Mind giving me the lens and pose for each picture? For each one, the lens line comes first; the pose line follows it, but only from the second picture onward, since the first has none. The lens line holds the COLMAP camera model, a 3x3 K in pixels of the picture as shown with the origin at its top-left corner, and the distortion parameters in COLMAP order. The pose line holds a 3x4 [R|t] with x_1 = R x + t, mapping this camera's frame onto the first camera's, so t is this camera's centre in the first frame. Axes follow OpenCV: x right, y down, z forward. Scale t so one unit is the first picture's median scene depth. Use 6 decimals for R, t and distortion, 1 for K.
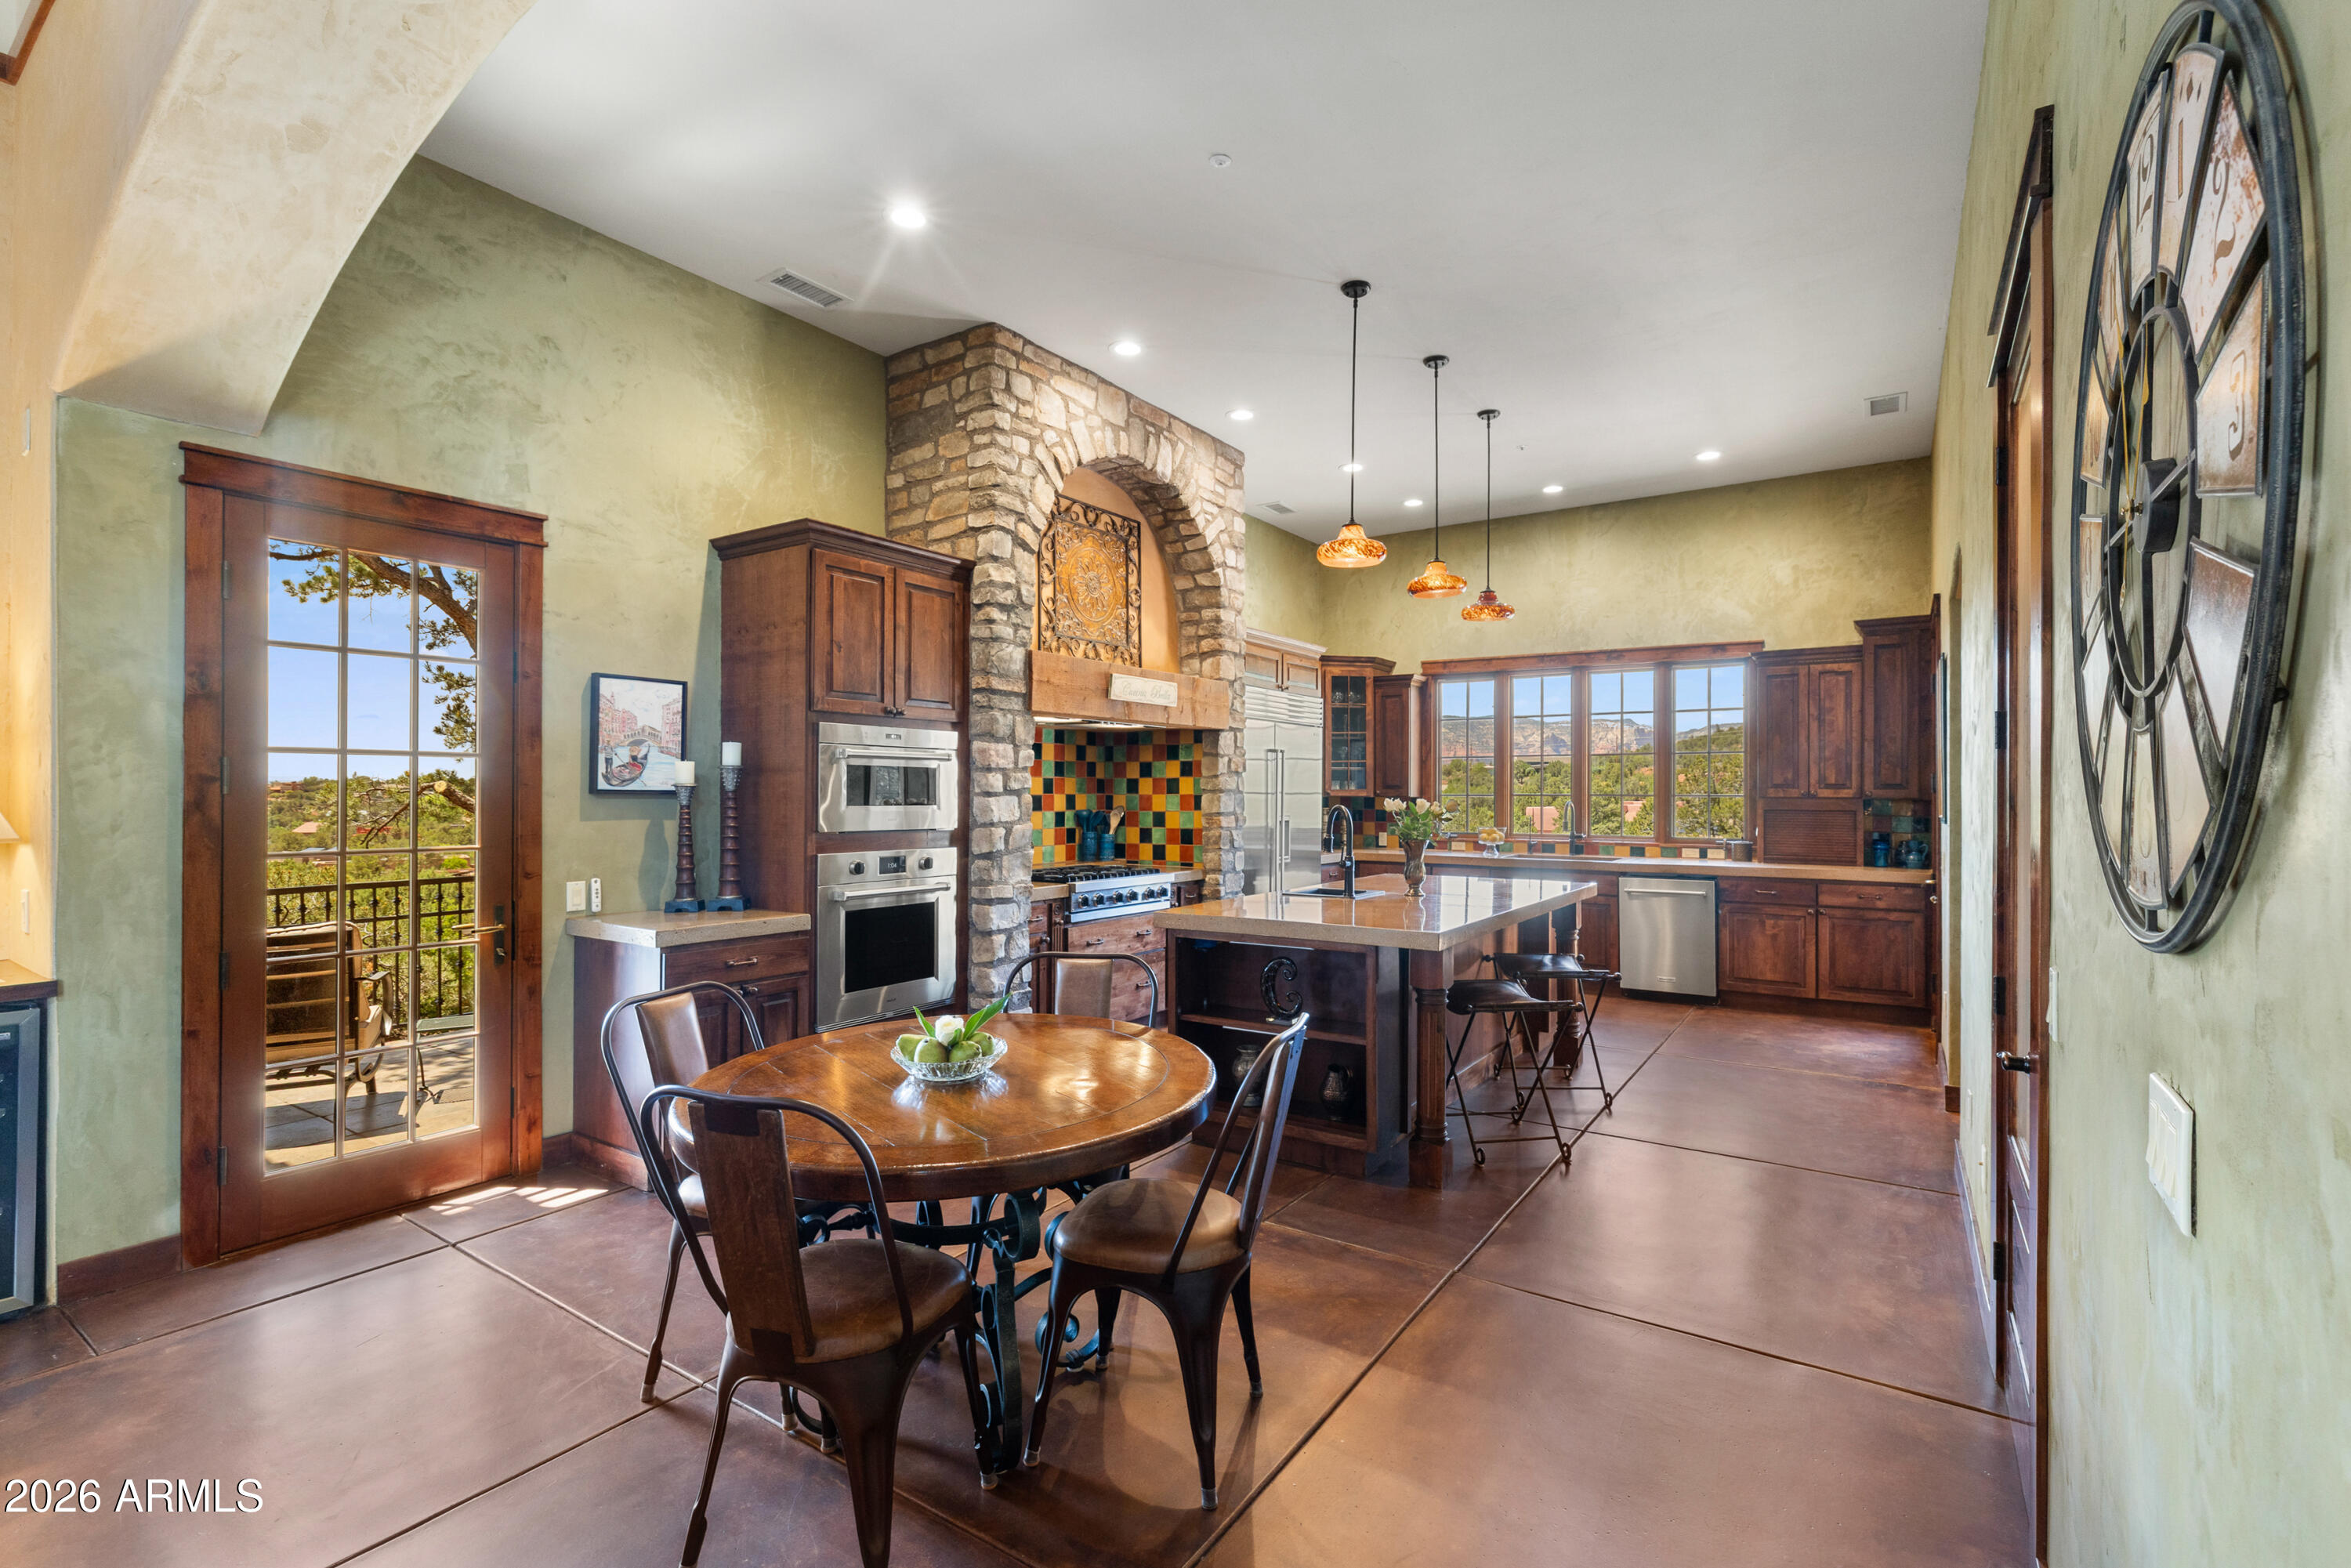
lens RADIAL K [[1034.6, 0, 1181.3], [0, 1034.6, 792.5], [0, 0, 1]] dist [-0.005476, 0.002876]
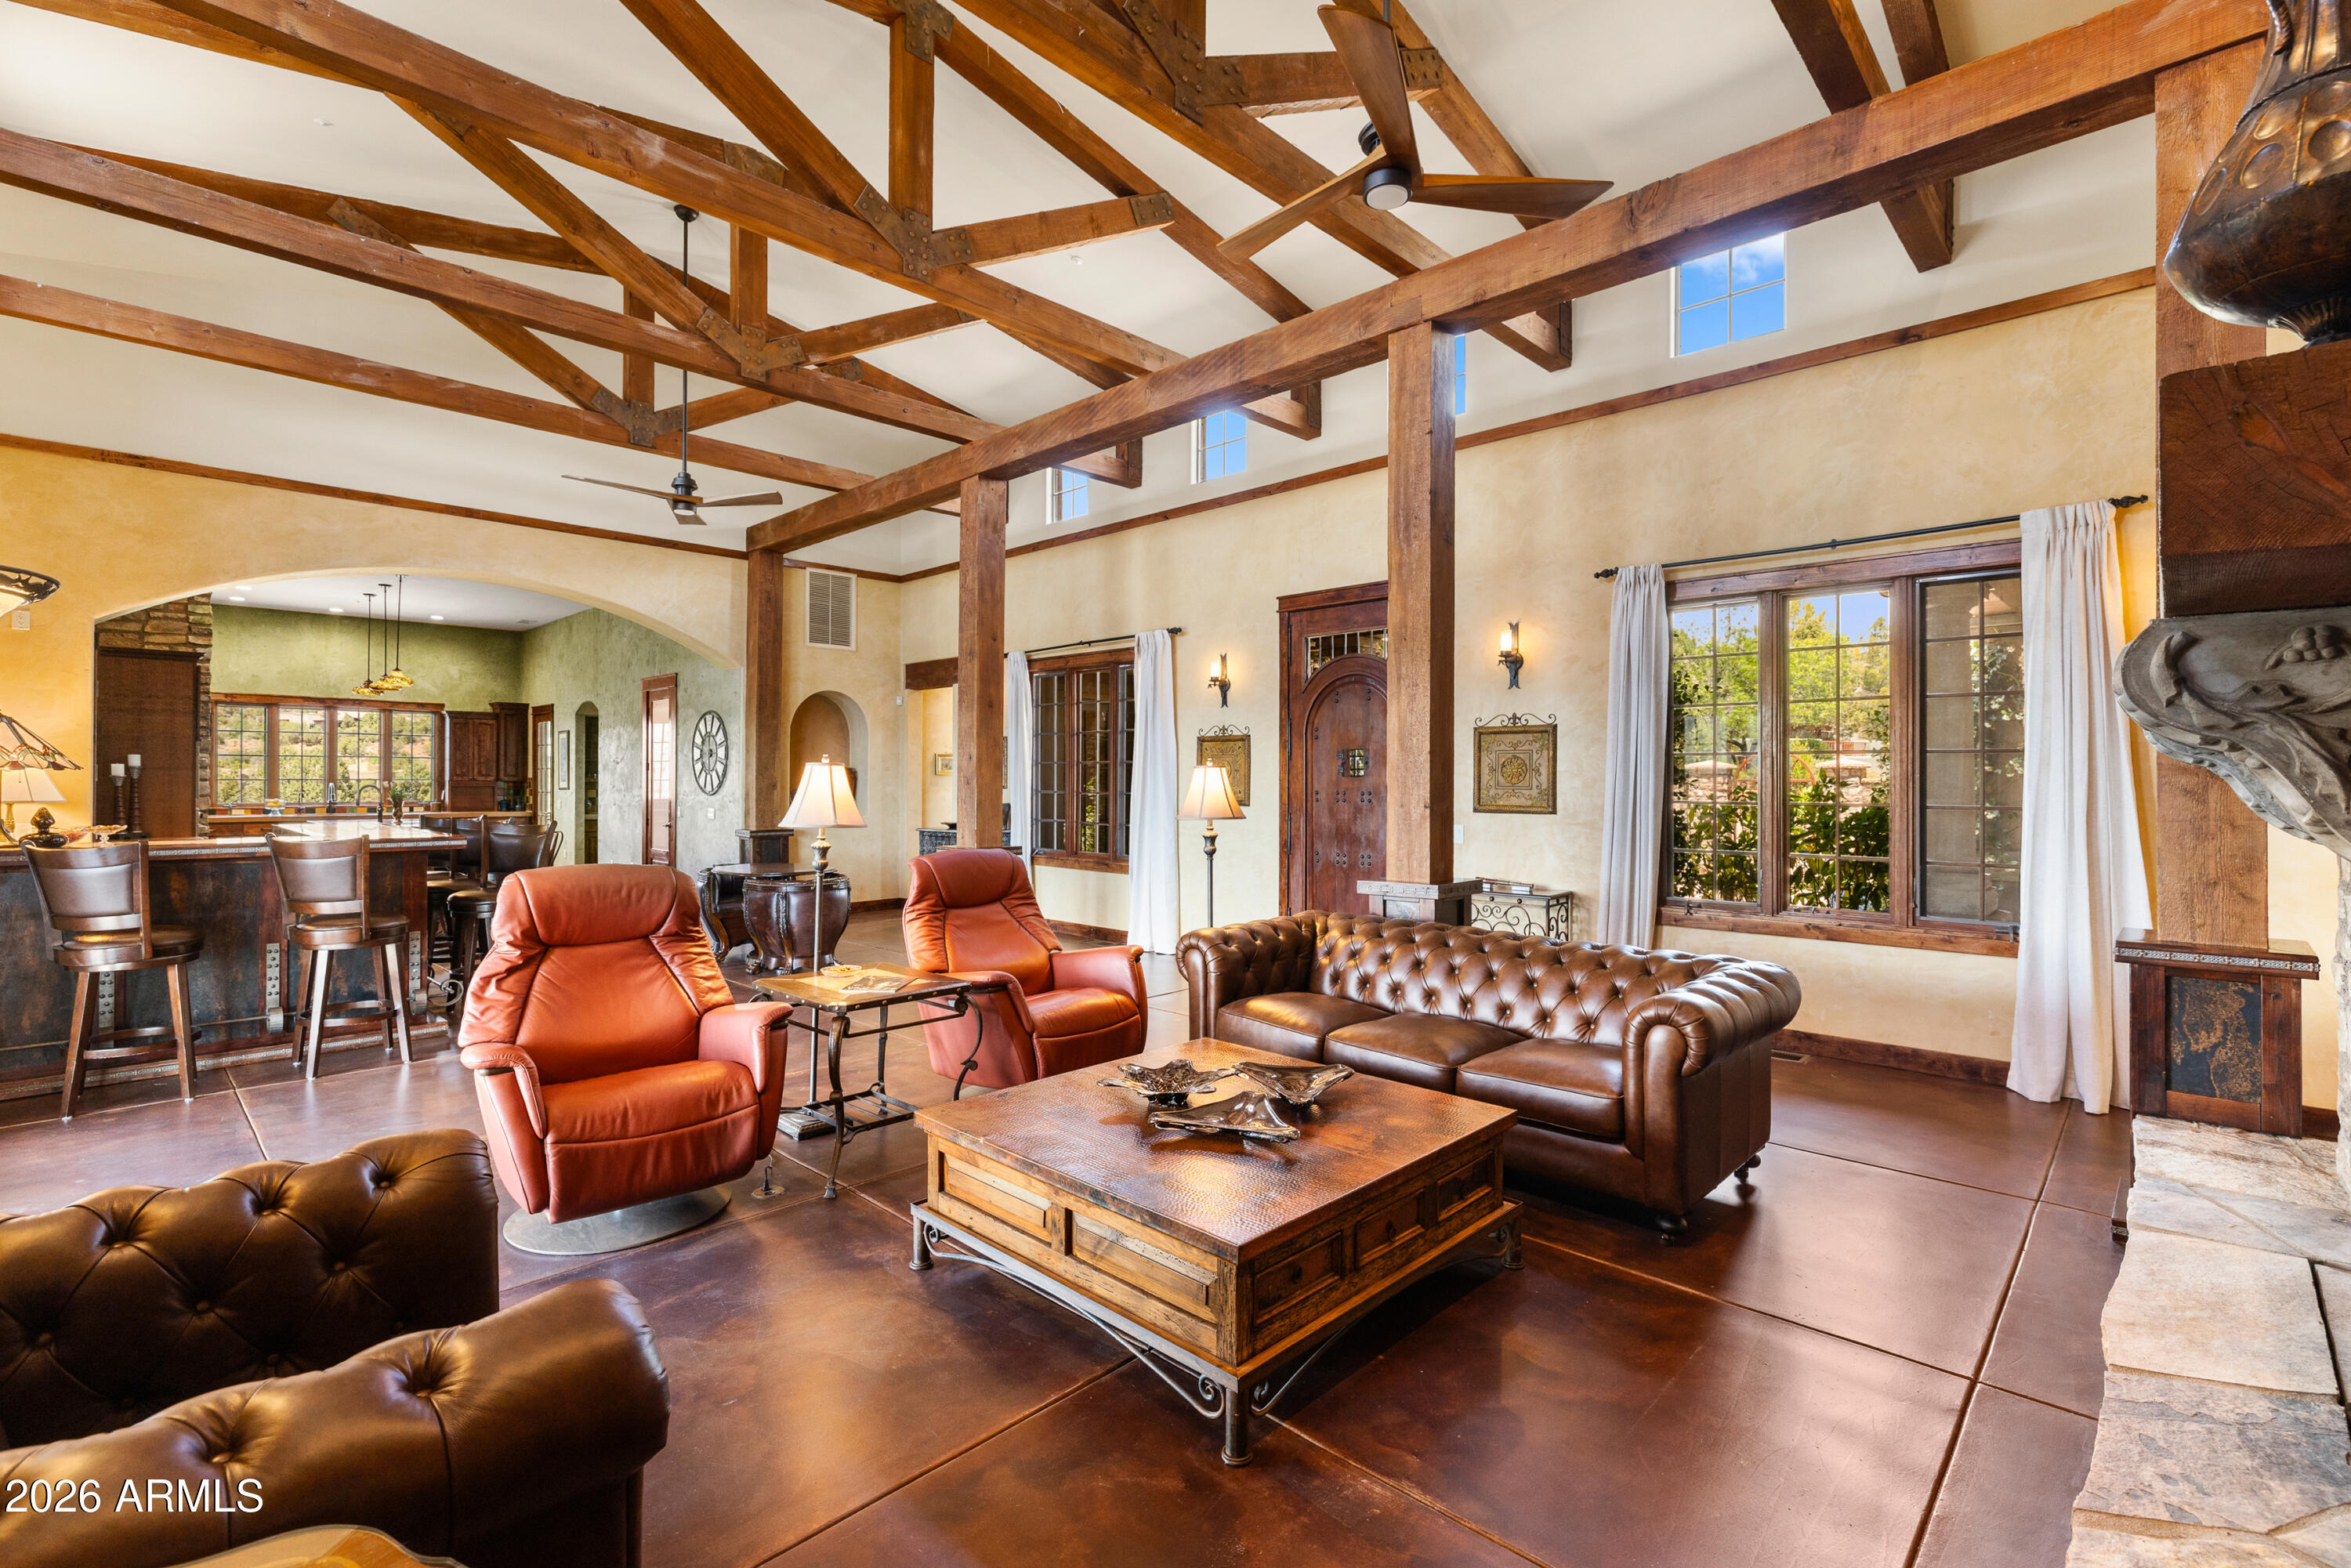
lens RADIAL K [[1034.6, 0, 1184.4], [0, 1034.6, 778.4], [0, 0, 1]] dist [-0.005476, 0.002876]
pose [[0.159088, -0.000028, 0.987264, -1.557159], [-0.003915, 0.999992, 0.000660, -0.008401], [-0.987257, -0.003970, 0.159086, -0.983626]]
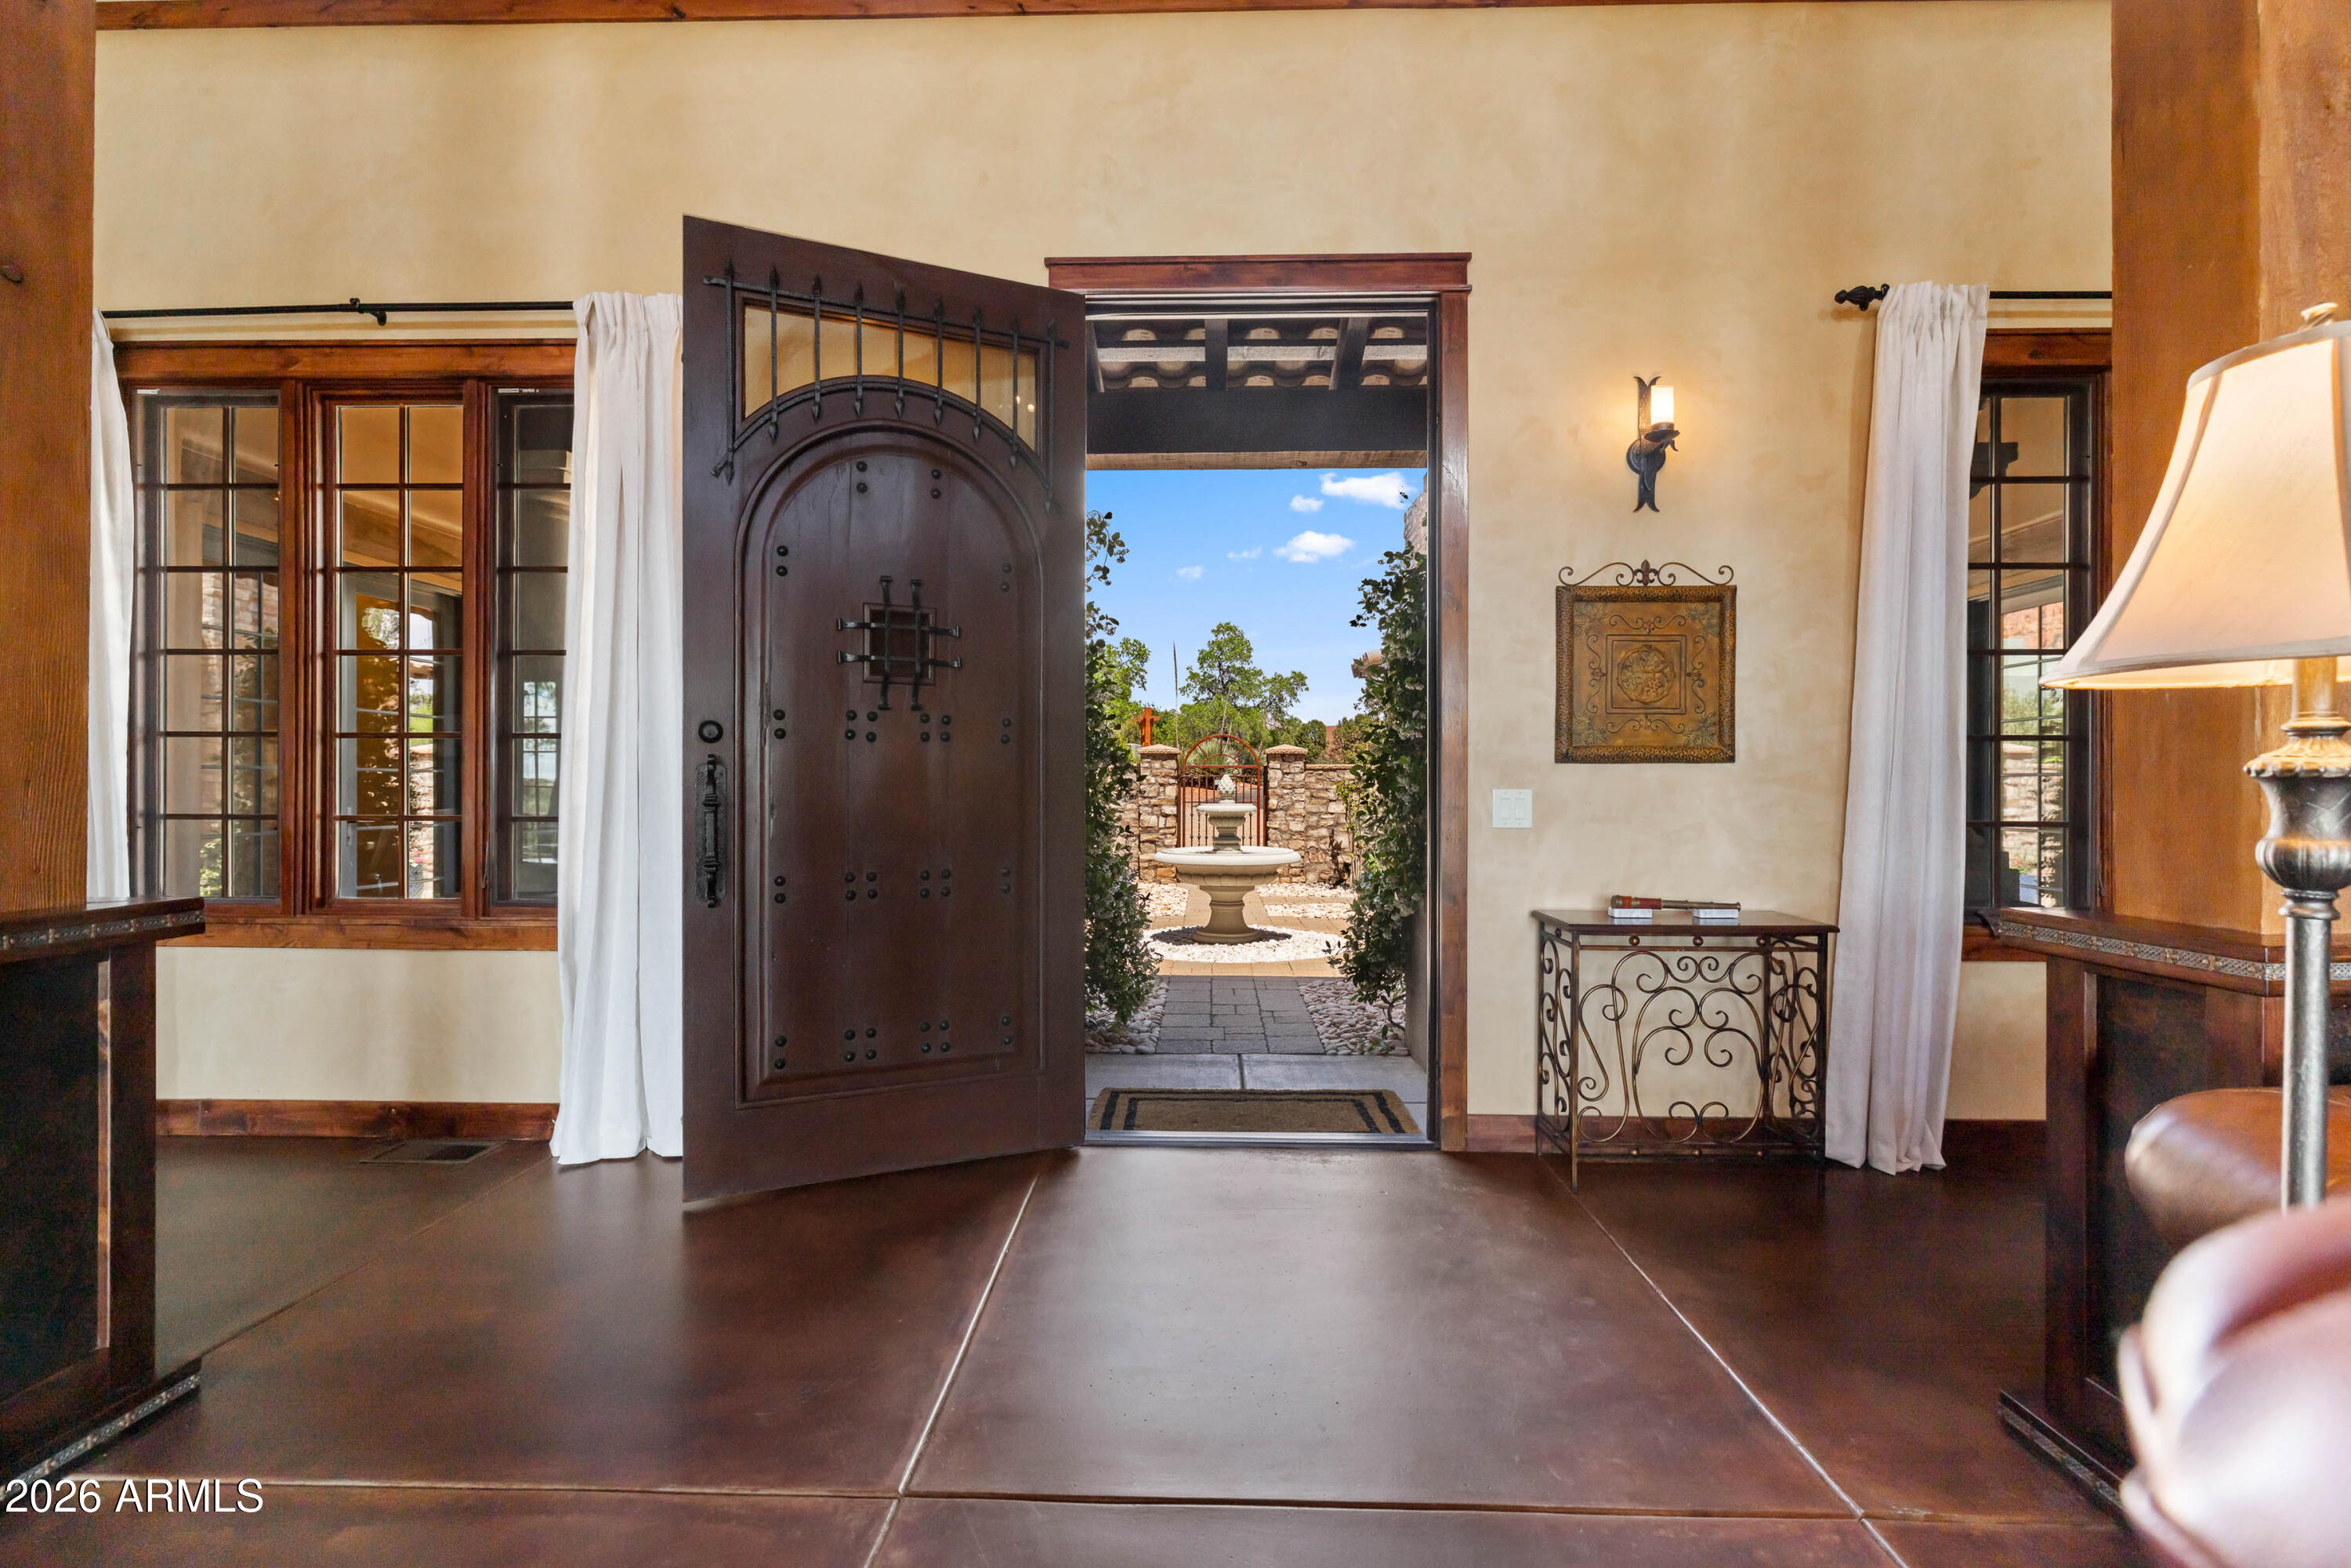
lens RADIAL K [[1034.6, 0, 1174.3], [0, 1034.6, 789.6], [0, 0, 1]] dist [-0.005476, 0.002876]
pose [[-0.541694, -0.003678, 0.840568, -0.686769], [-0.006990, 0.999976, -0.000130, 0.047674], [-0.840547, -0.005946, -0.541706, -0.629838]]
